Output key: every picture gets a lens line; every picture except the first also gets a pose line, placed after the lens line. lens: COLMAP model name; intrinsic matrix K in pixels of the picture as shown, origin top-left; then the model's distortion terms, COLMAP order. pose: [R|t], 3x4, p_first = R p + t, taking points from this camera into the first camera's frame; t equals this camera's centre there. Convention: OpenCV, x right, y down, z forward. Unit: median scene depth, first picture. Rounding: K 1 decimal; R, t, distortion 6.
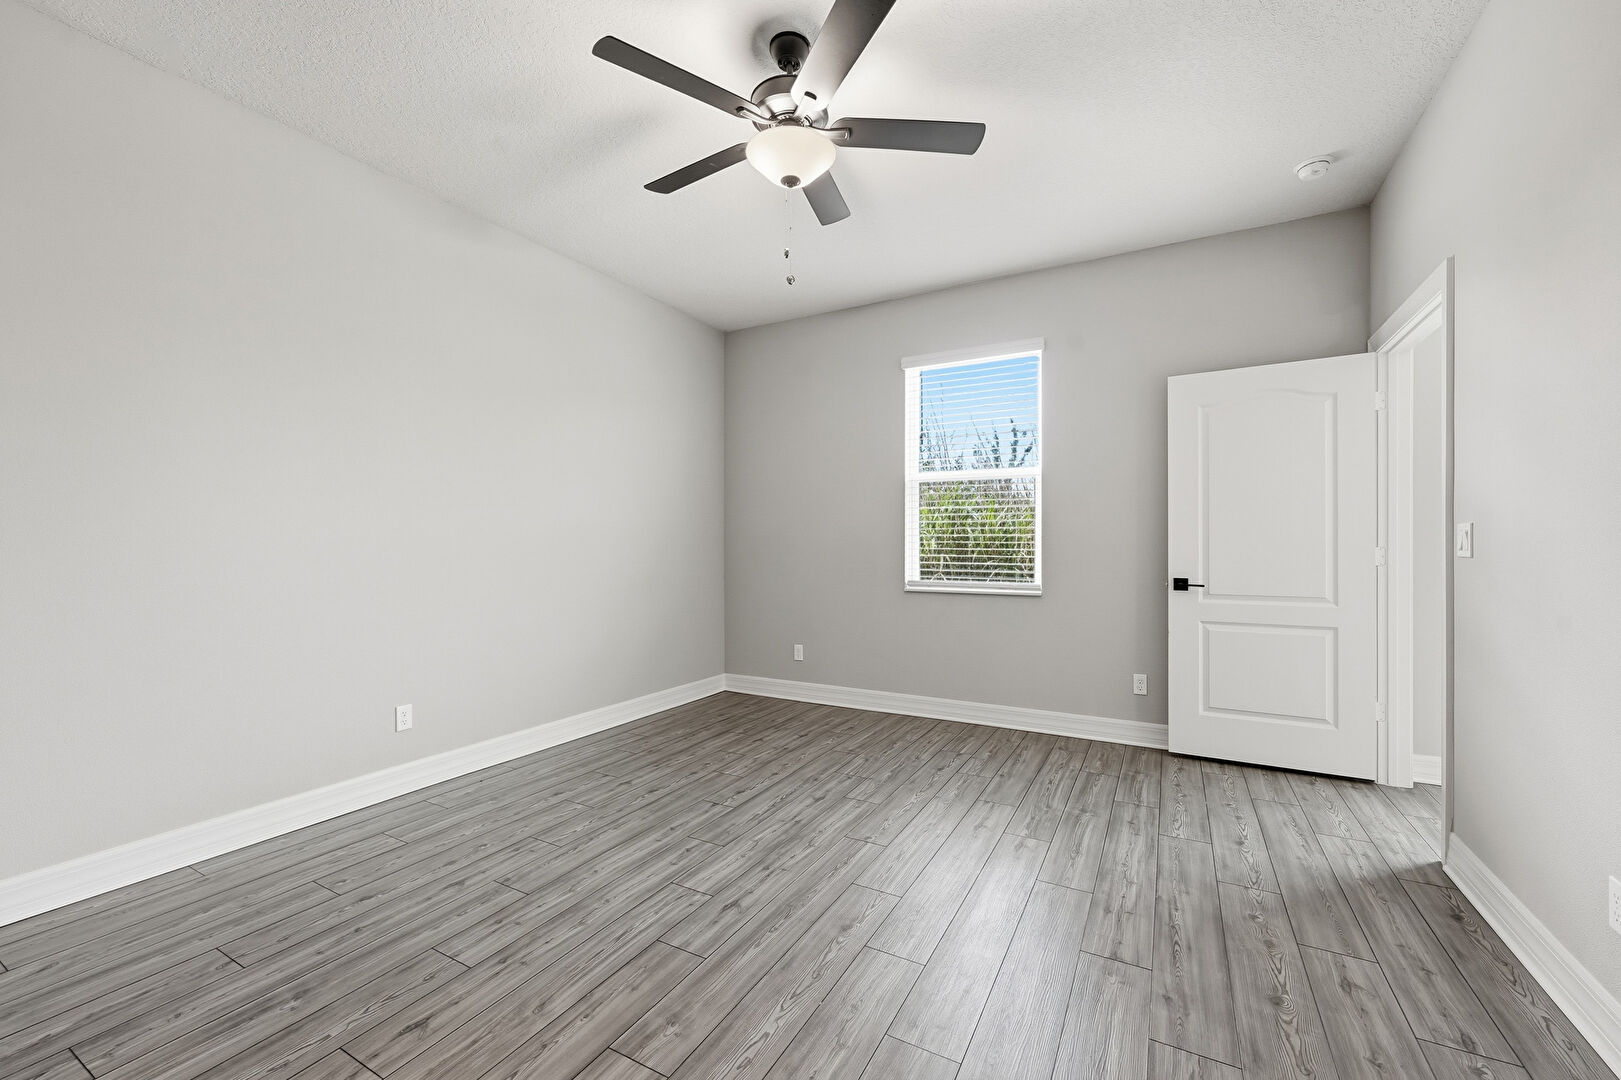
lens RADIAL K [[649.7, 0, 817.5], [0, 649.7, 545.5], [0, 0, 1]] dist [-0.000210, -0.000187]
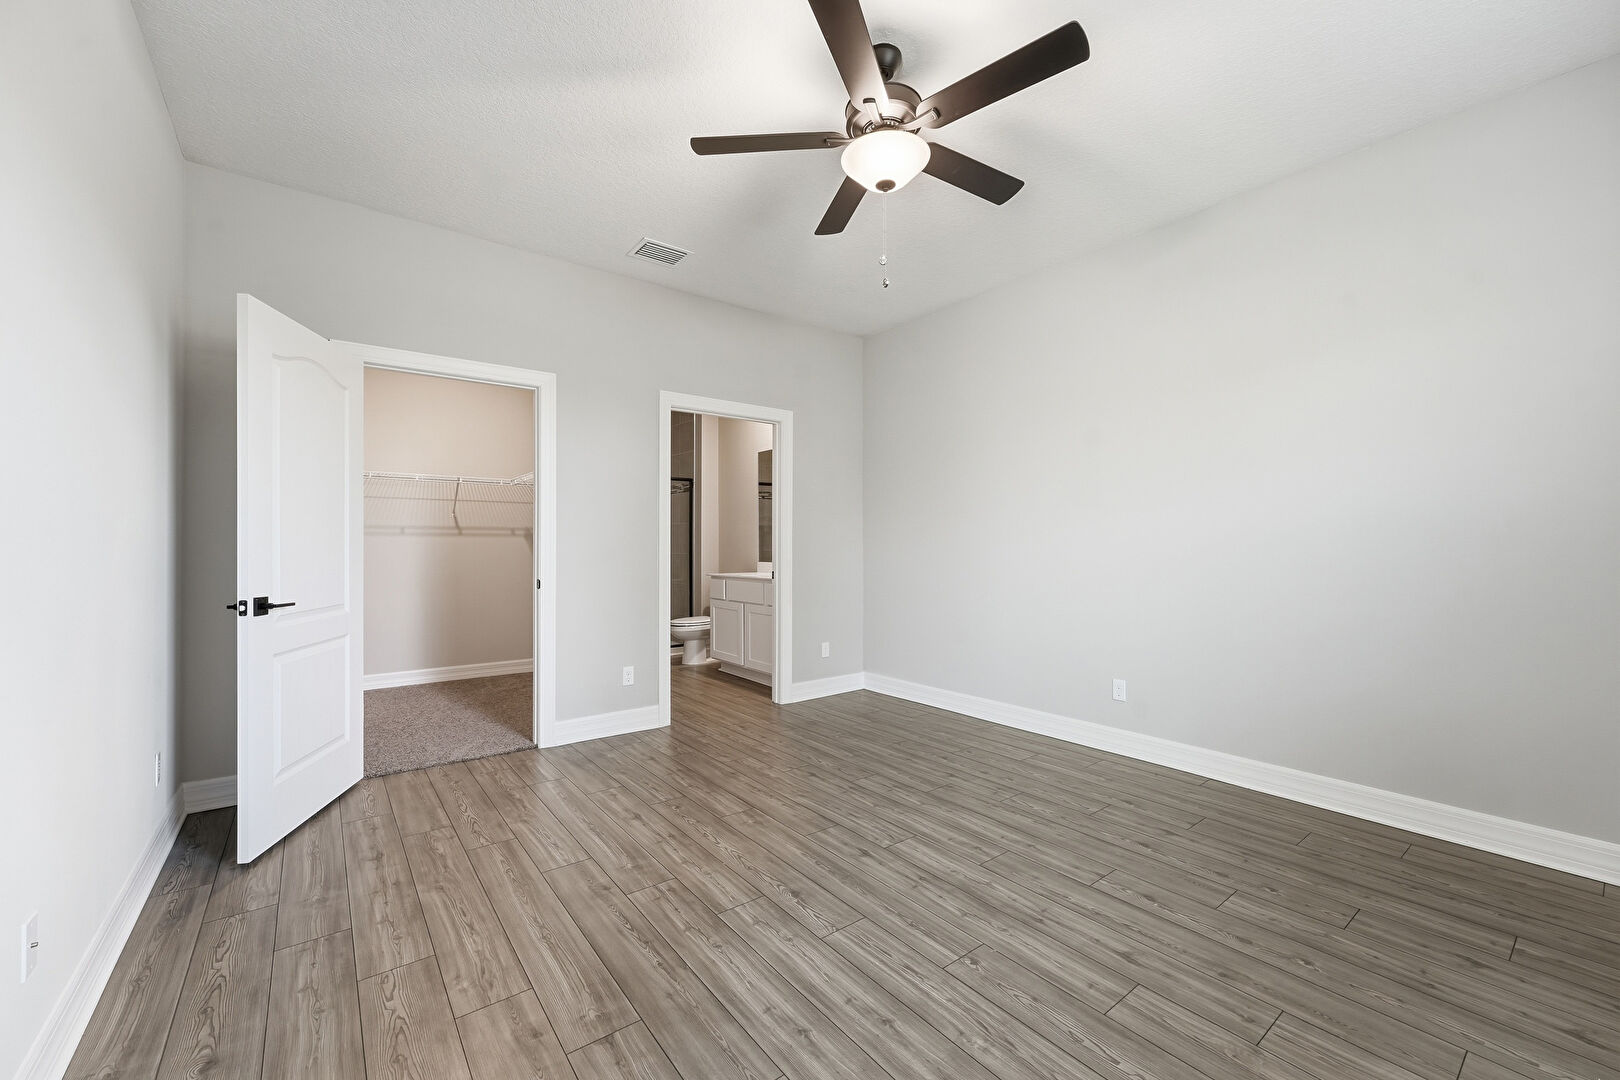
lens RADIAL K [[649.3, 0, 817.0], [0, 649.3, 545.5], [0, 0, 1]] dist [-0.000210, -0.000187]
pose [[-0.397169, 0.002816, -0.917741, 0.629297], [-0.000312, 0.999995, 0.003203, -0.005772], [0.917745, 0.001559, -0.397166, 0.887507]]
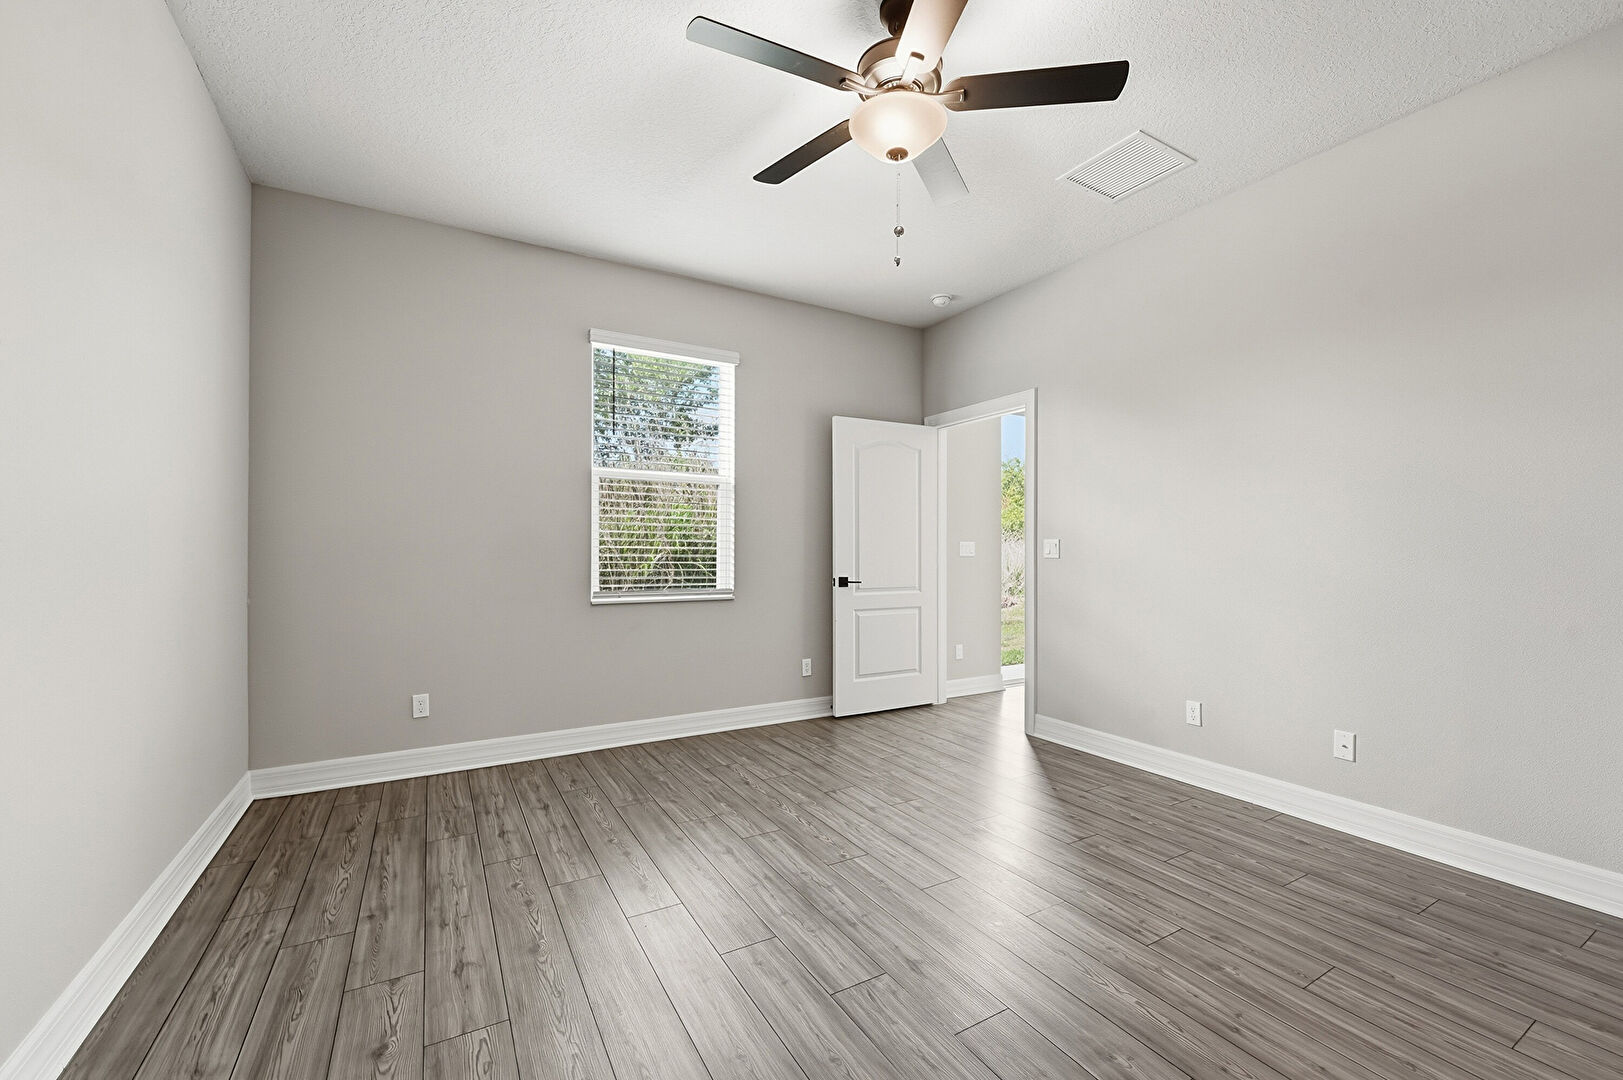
lens RADIAL K [[650.5, 0, 818.5], [0, 650.5, 545.5], [0, 0, 1]] dist [-0.000210, -0.000187]
pose [[0.515689, 0.007800, 0.856740, -0.607294], [-0.001905, 0.999967, -0.007957, -0.001598], [-0.856774, 0.002471, 0.515687, 0.421718]]
